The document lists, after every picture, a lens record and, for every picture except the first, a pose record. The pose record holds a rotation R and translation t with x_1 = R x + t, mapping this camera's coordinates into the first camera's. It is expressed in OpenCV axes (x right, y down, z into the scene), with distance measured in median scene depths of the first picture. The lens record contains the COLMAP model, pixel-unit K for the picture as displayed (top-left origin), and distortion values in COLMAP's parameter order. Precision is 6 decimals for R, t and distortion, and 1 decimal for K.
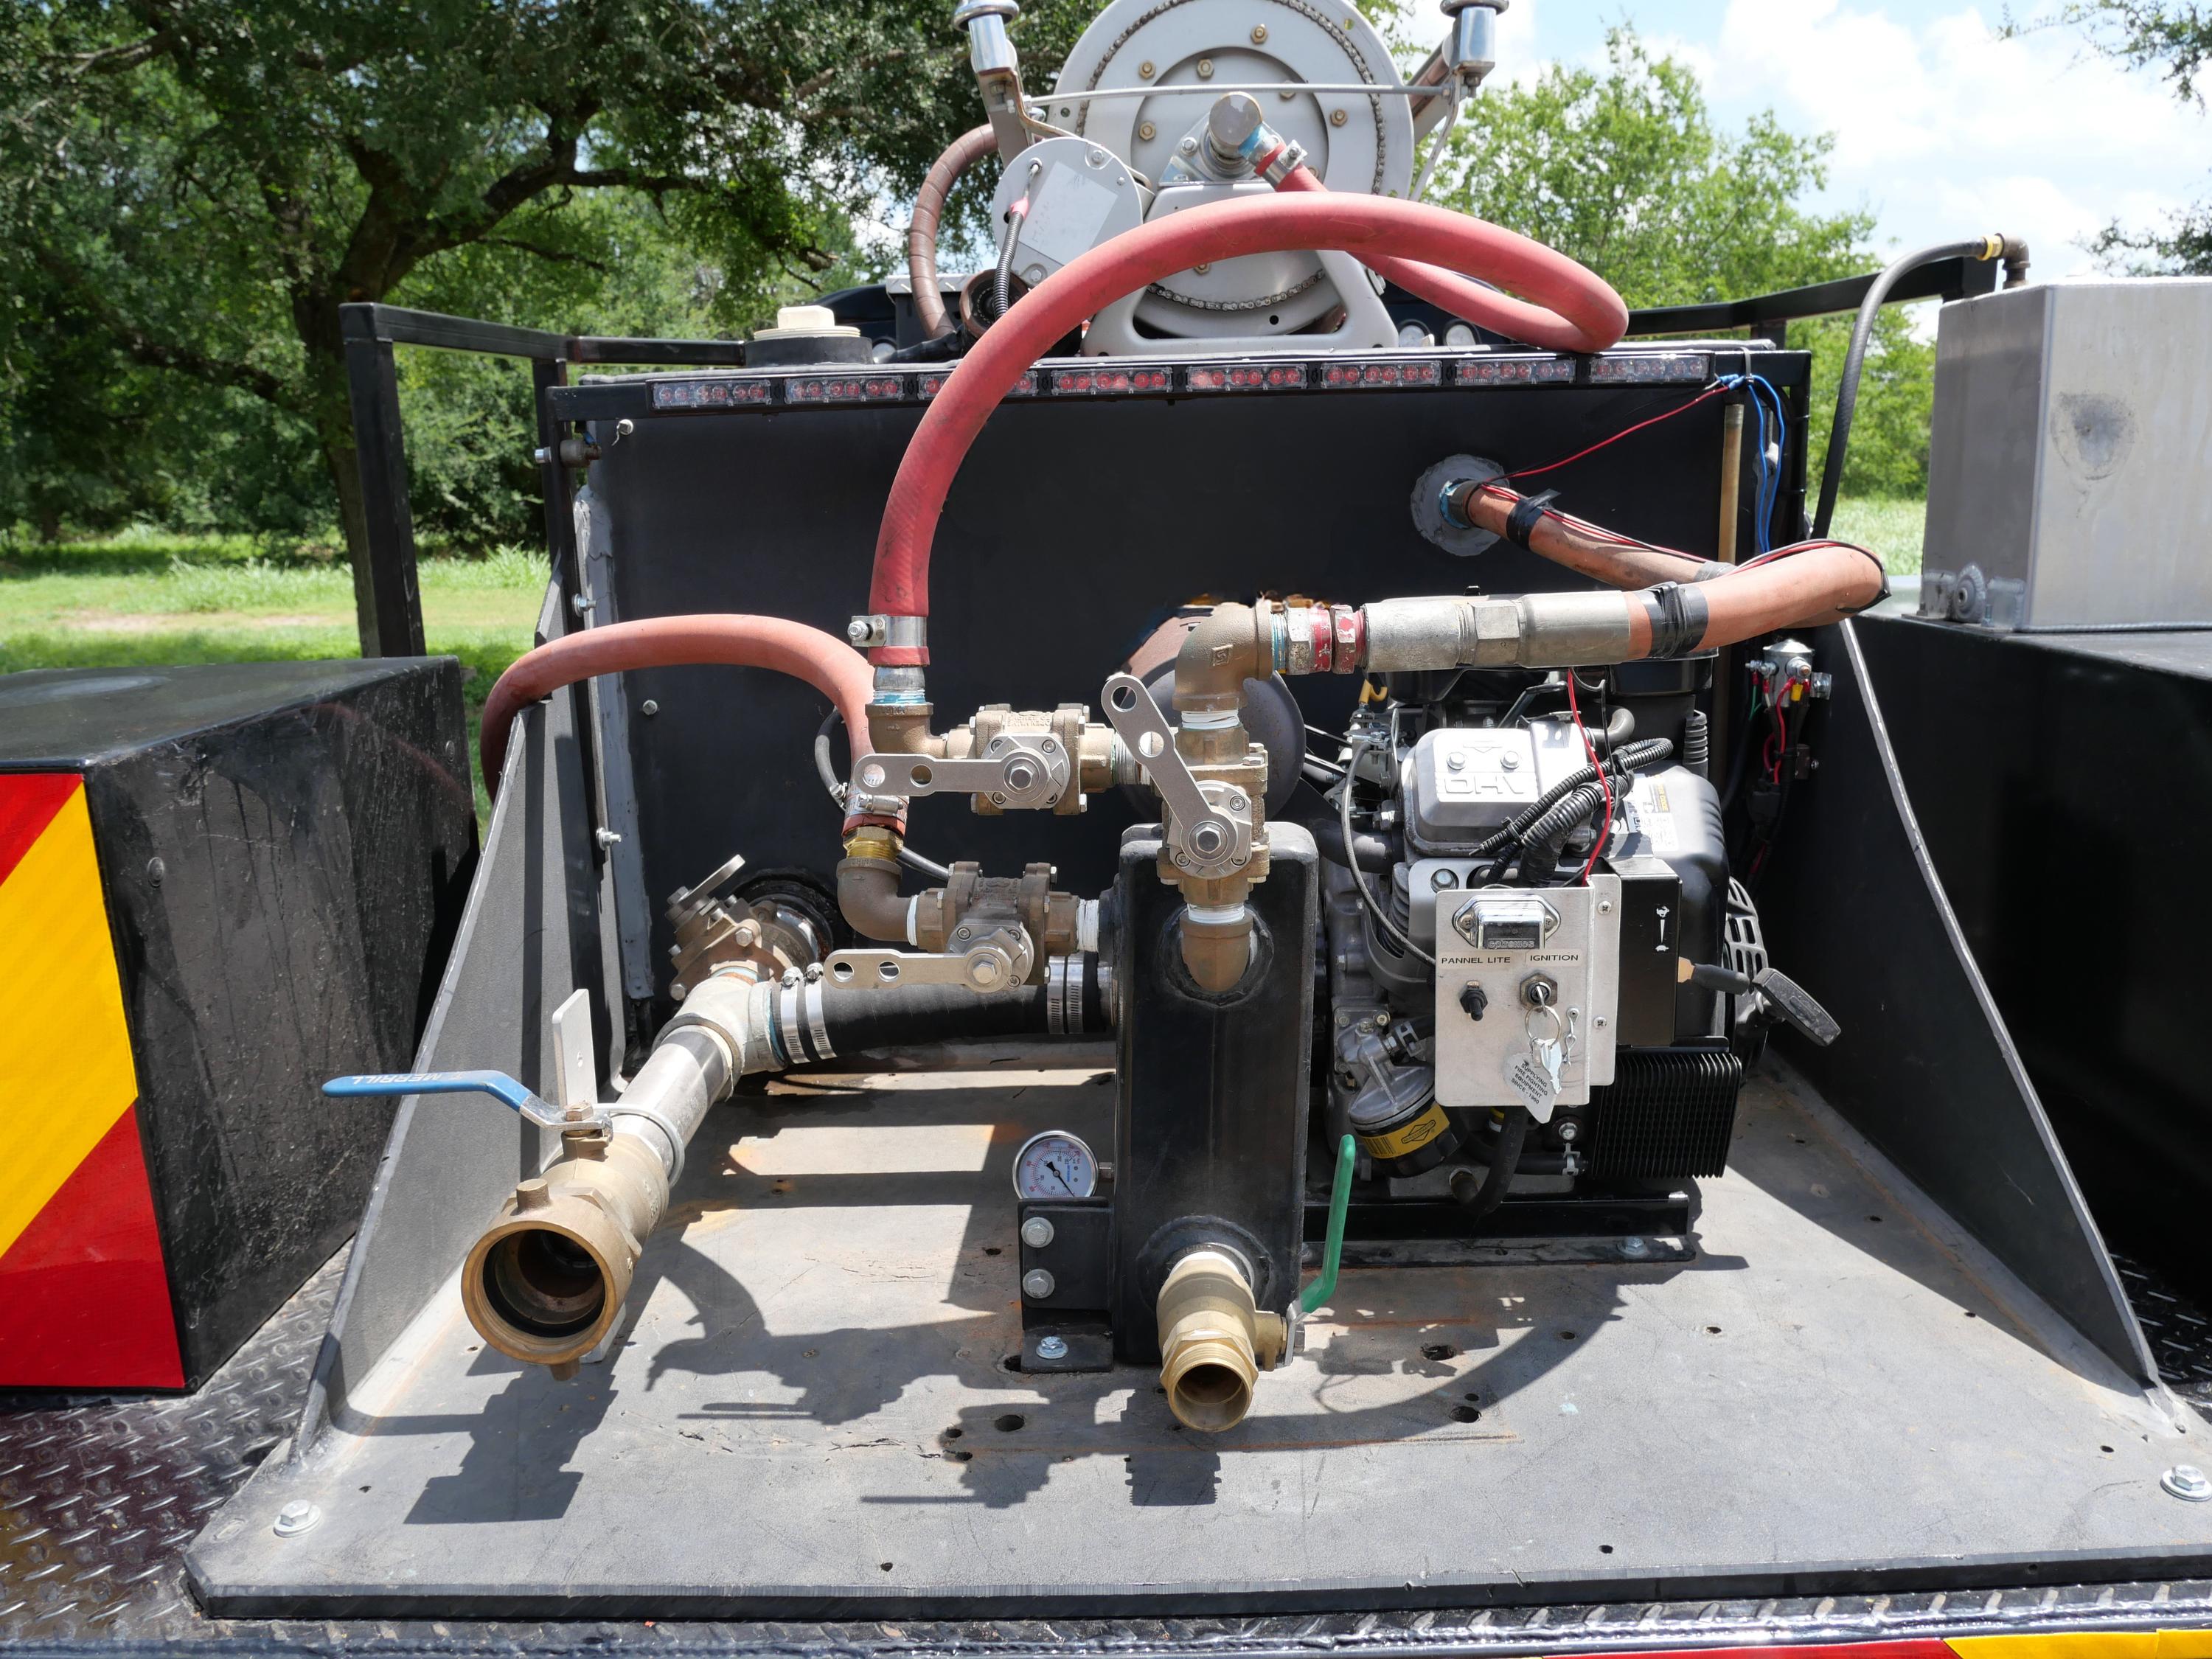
lens RADIAL K [[1604.7, 0, 1106.0], [0, 1604.7, 829.5], [0, 0, 1]] dist [-0.068499, 0.013595]
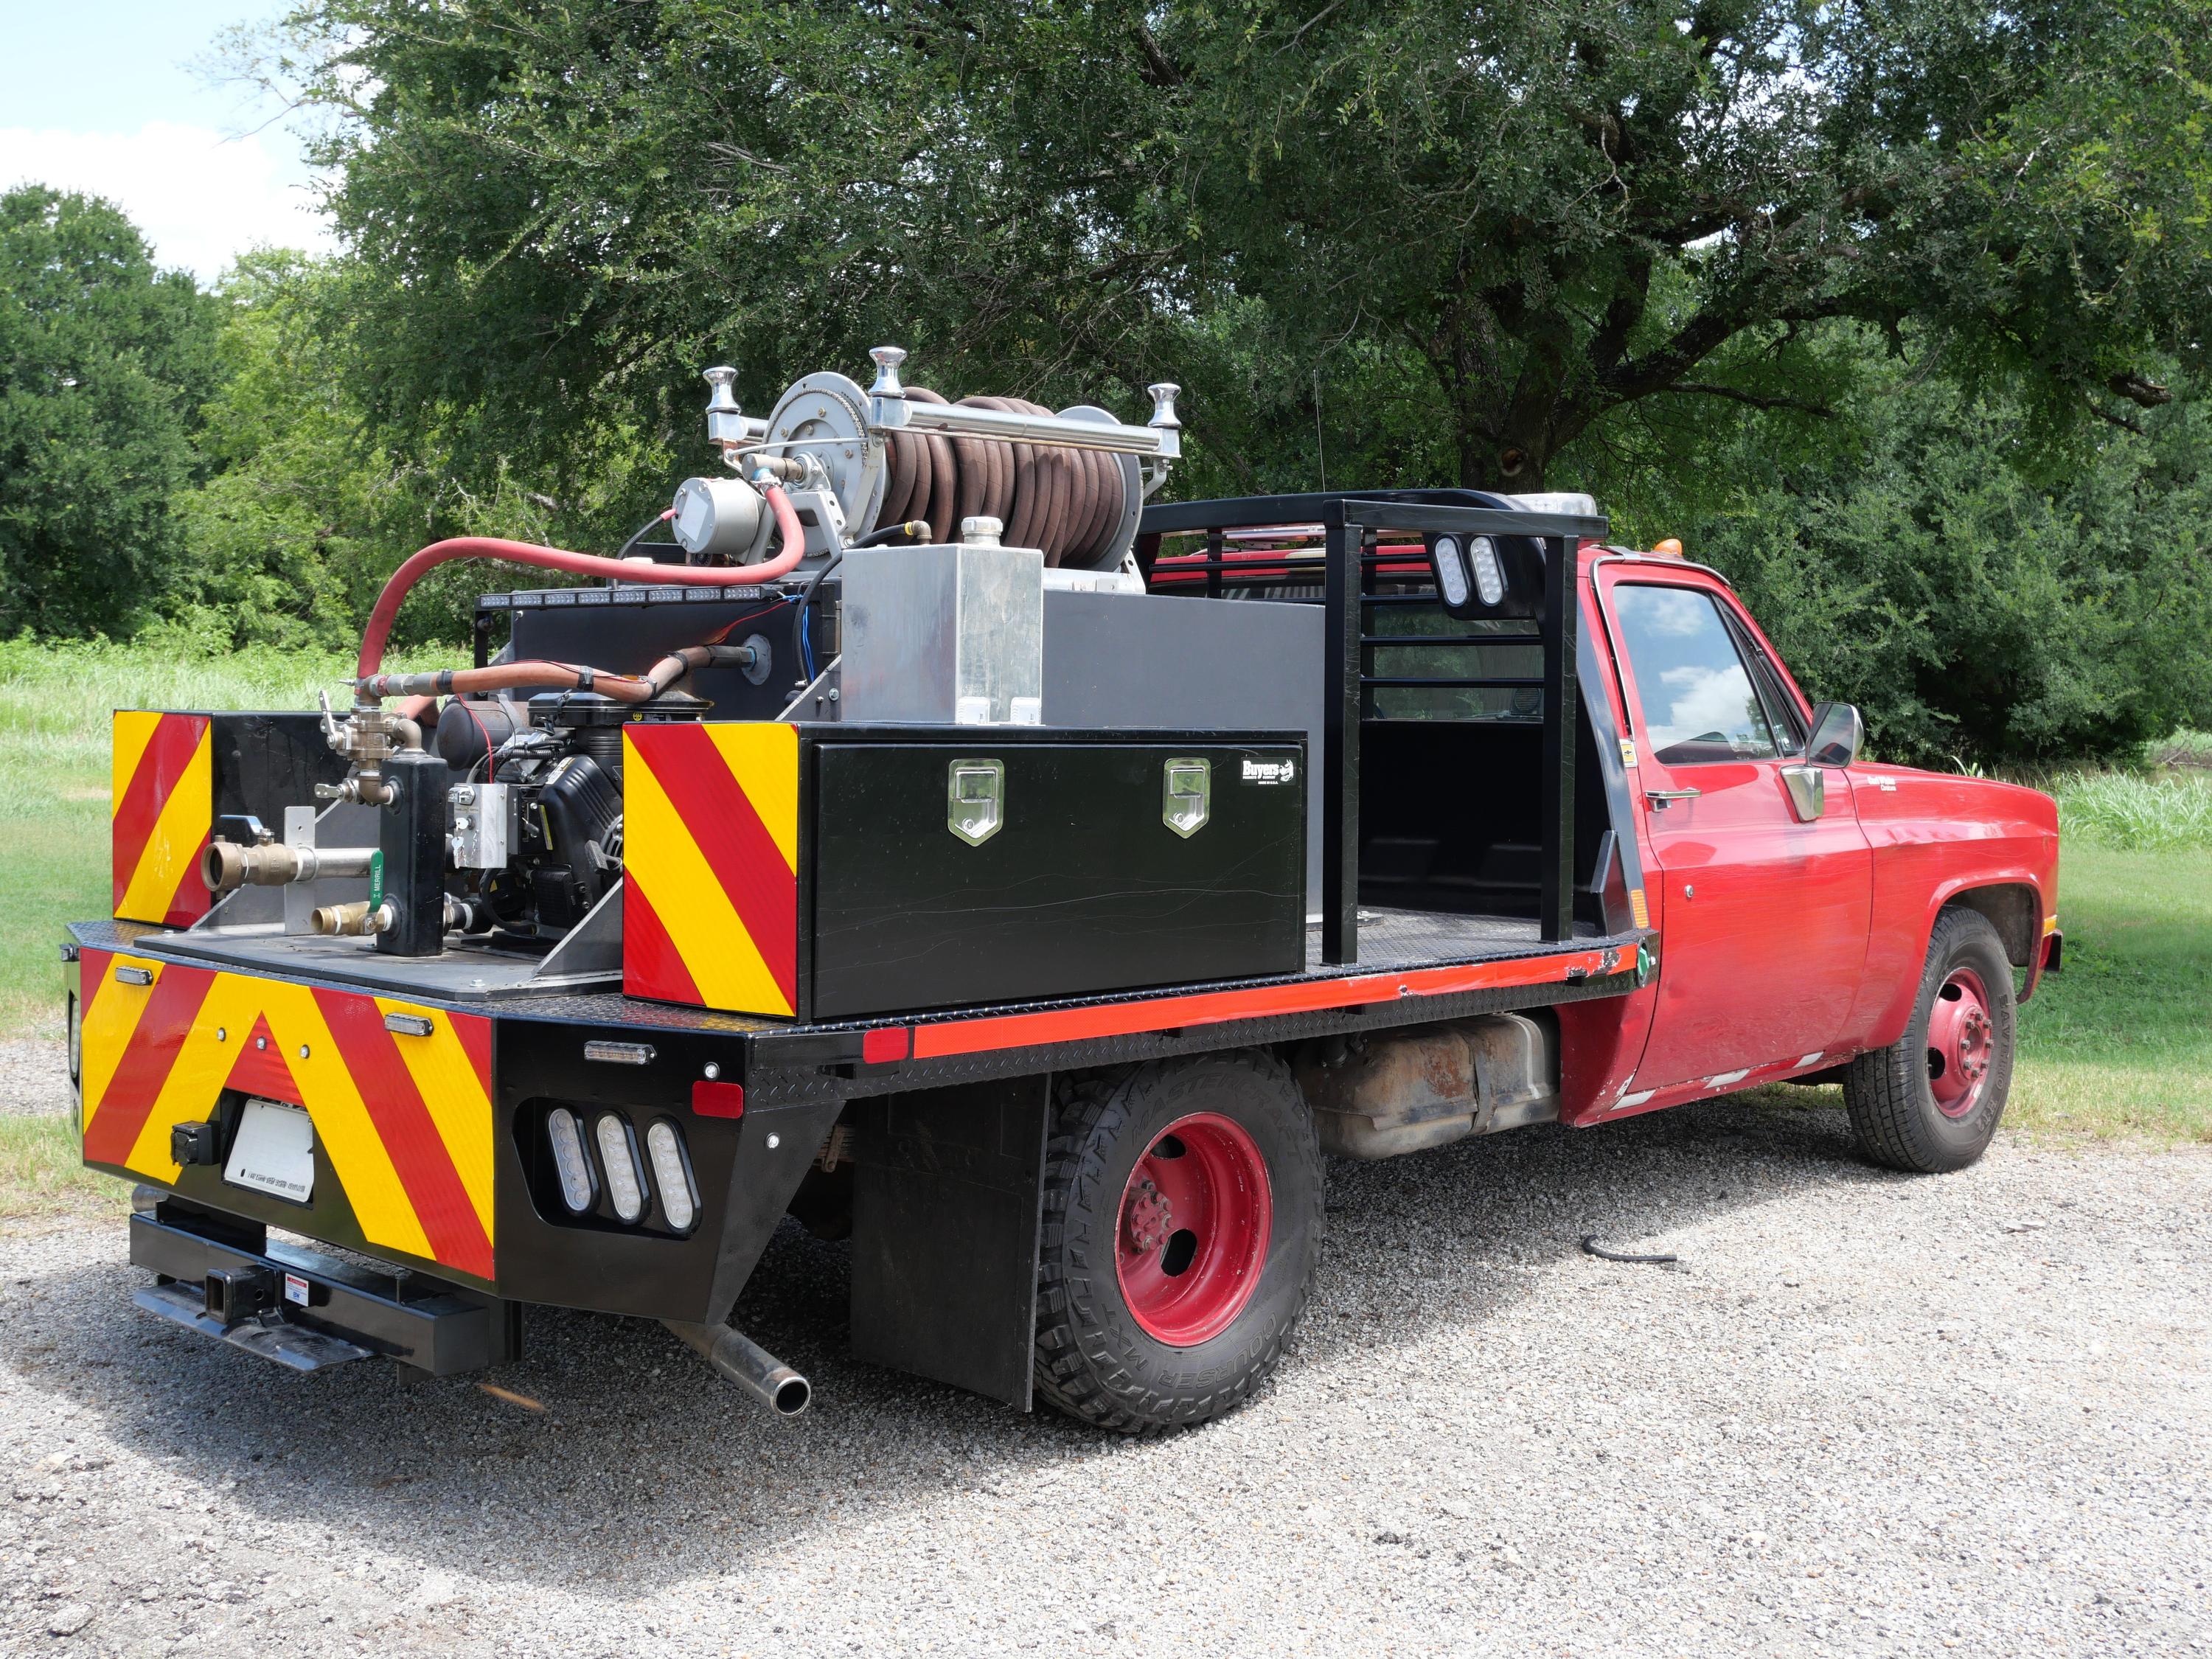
lens RADIAL K [[2507.2, 0, 1100.4], [0, 2507.2, 863.2], [0, 0, 1]] dist [0.103693, 0.017912]
pose [[0.704869, 0.081327, -0.704659, 3.805656], [-0.185382, 0.980001, -0.072332, 0.264911], [0.684684, 0.181615, 0.705849, -1.196122]]
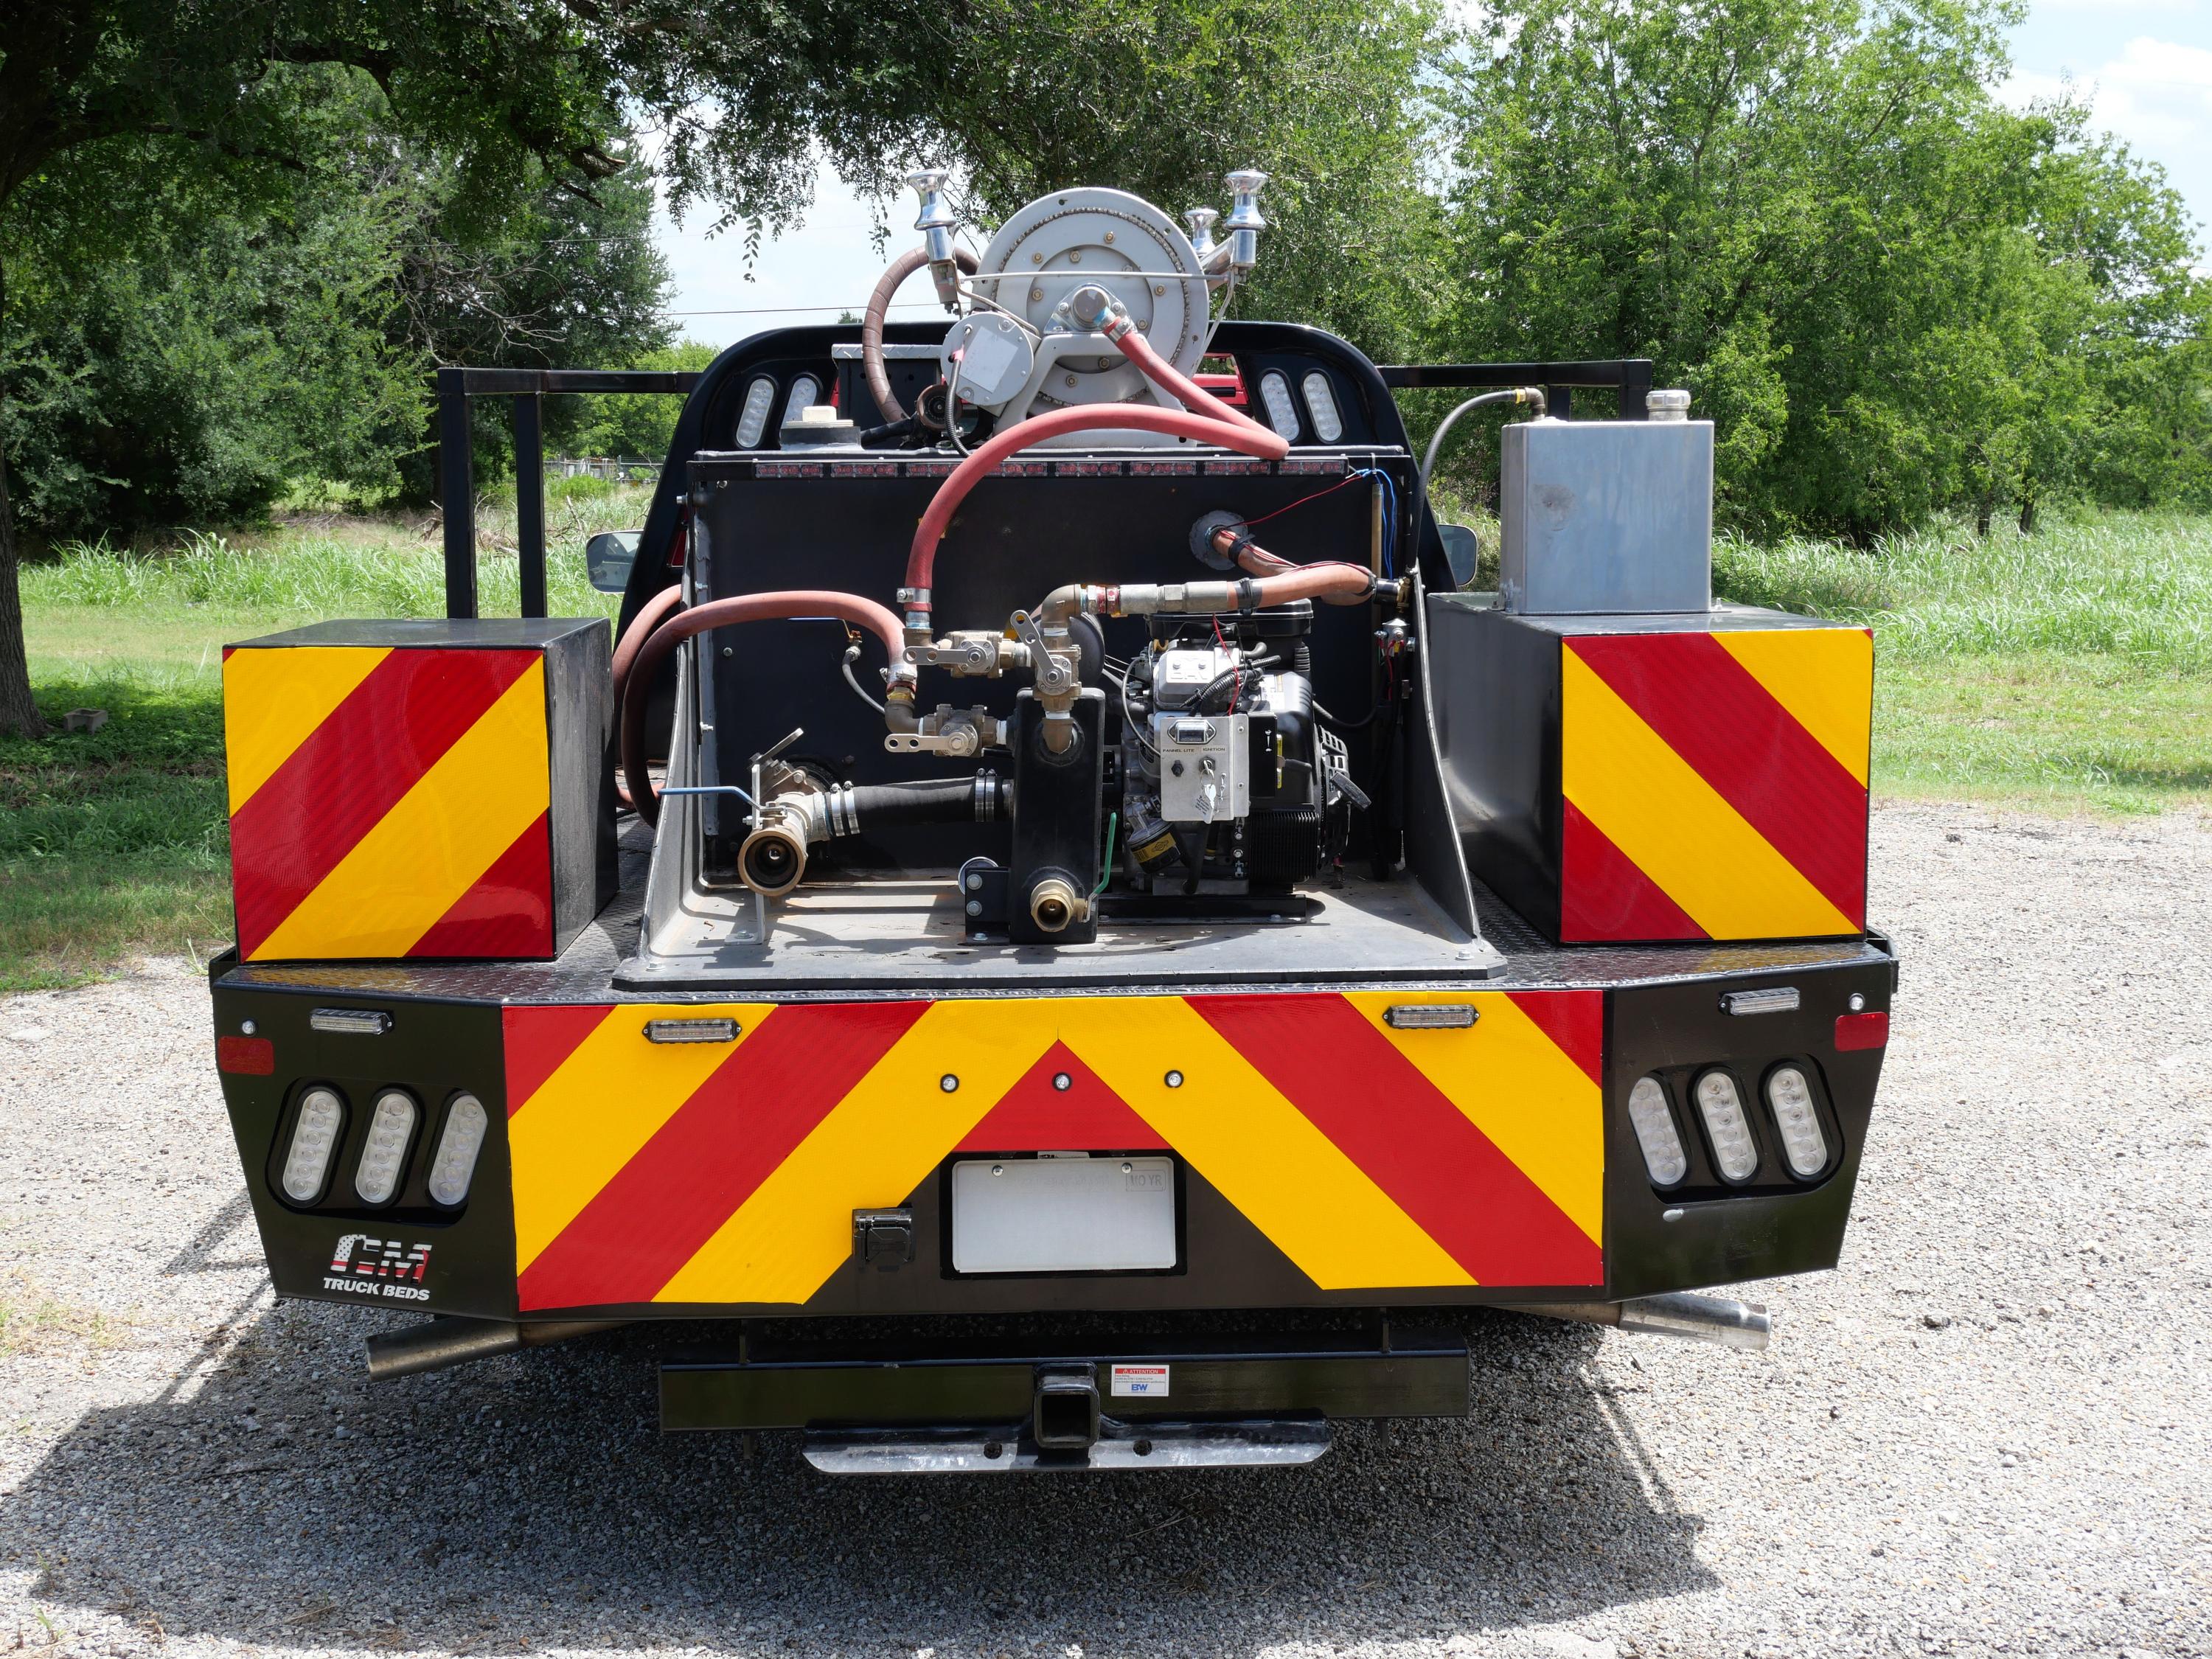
lens RADIAL K [[2636.0, 0, 1106.0], [0, 2636.0, 829.5], [0, 0, 1]] dist [0.039196, 0.029660]
pose [[0.998743, 0.014357, 0.048025, -0.037051], [-0.010631, 0.996978, -0.076955, 0.440263], [-0.048985, 0.076347, 0.995877, -2.424310]]
